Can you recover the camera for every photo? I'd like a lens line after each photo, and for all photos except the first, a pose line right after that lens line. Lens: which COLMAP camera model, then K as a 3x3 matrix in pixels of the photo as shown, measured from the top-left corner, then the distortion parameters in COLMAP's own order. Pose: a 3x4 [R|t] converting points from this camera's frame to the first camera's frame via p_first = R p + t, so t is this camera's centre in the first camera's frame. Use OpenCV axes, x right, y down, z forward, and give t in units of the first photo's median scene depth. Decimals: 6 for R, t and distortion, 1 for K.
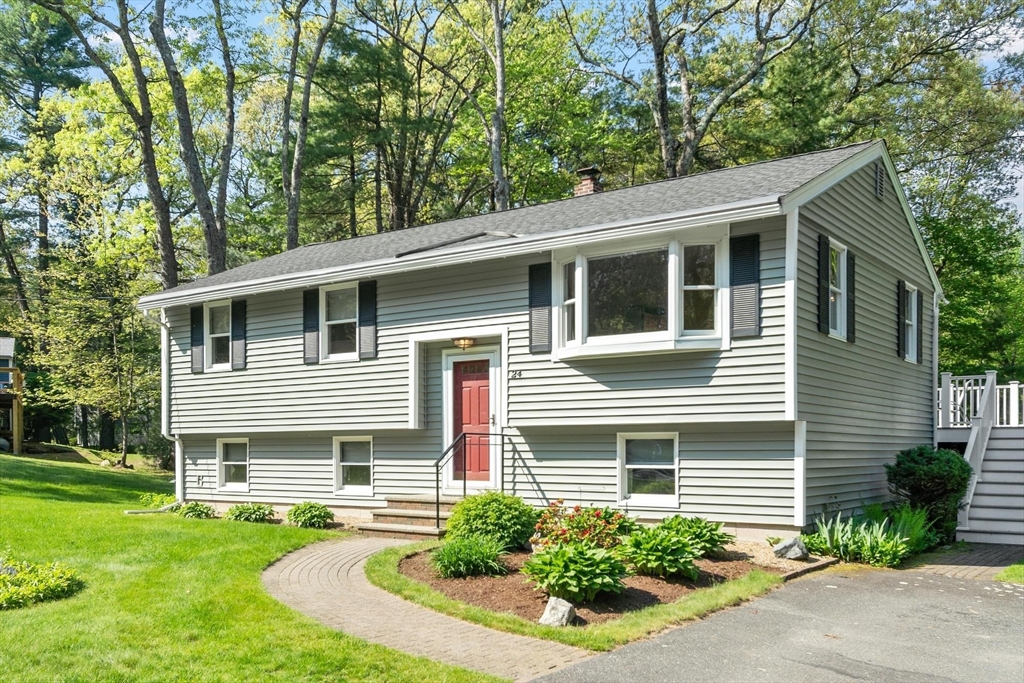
lens RADIAL K [[998.7, 0, 473.0], [0, 998.7, 442.2], [0, 0, 1]] dist [0.014741, 0.000000]
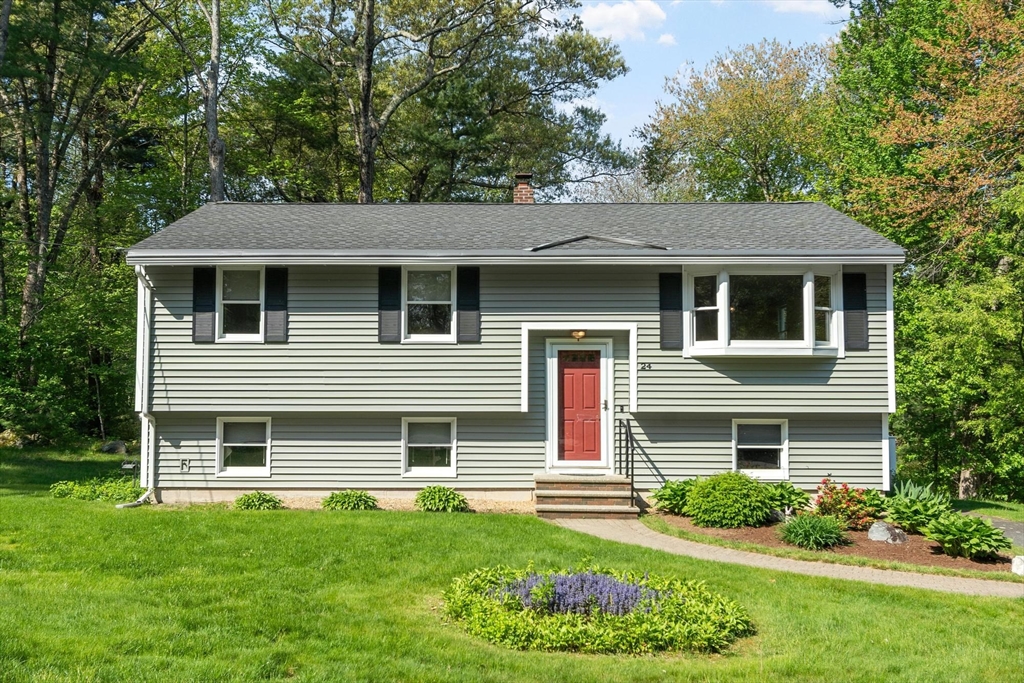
lens RADIAL K [[959.2, 0, 517.5], [0, 959.2, 324.5], [0, 0, 1]] dist [0.003148, 0.000000]
pose [[0.806827, 0.053873, 0.588326, -0.663680], [-0.009960, 0.996932, -0.077631, -0.026848], [-0.590703, 0.056775, 0.804889, 0.186094]]
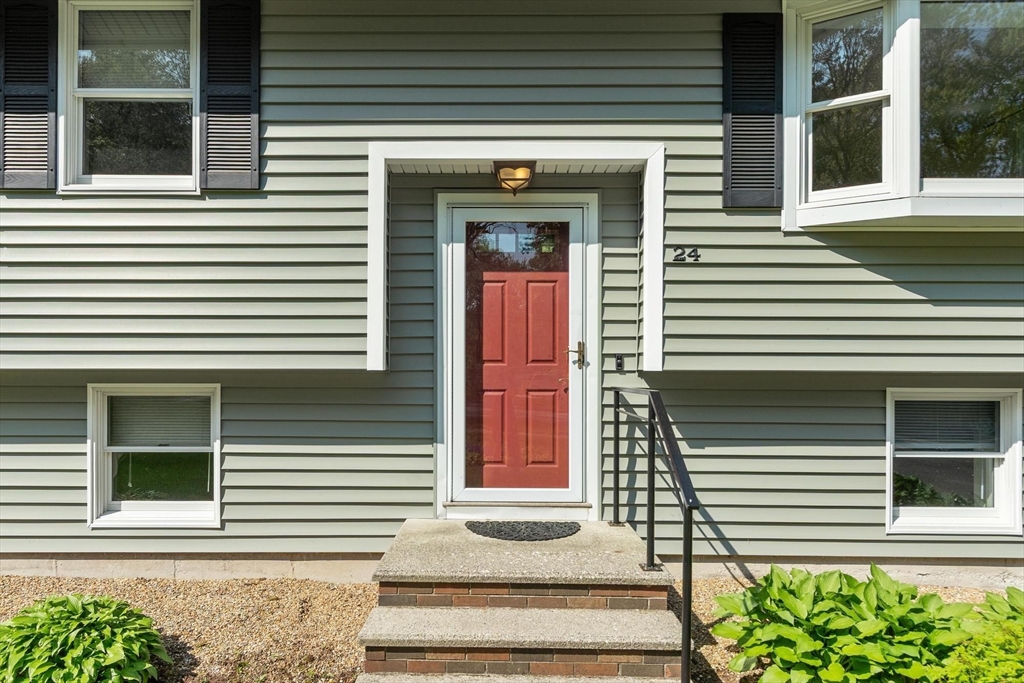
lens RADIAL K [[614.6, 0, 510.4], [0, 614.6, 366.4], [0, 0, 1]] dist [0.003471, -0.000312]
pose [[0.794199, 0.011299, 0.607553, -0.170057], [-0.010046, 0.999935, -0.005464, -0.014535], [-0.607575, -0.001764, 0.794261, 0.763100]]
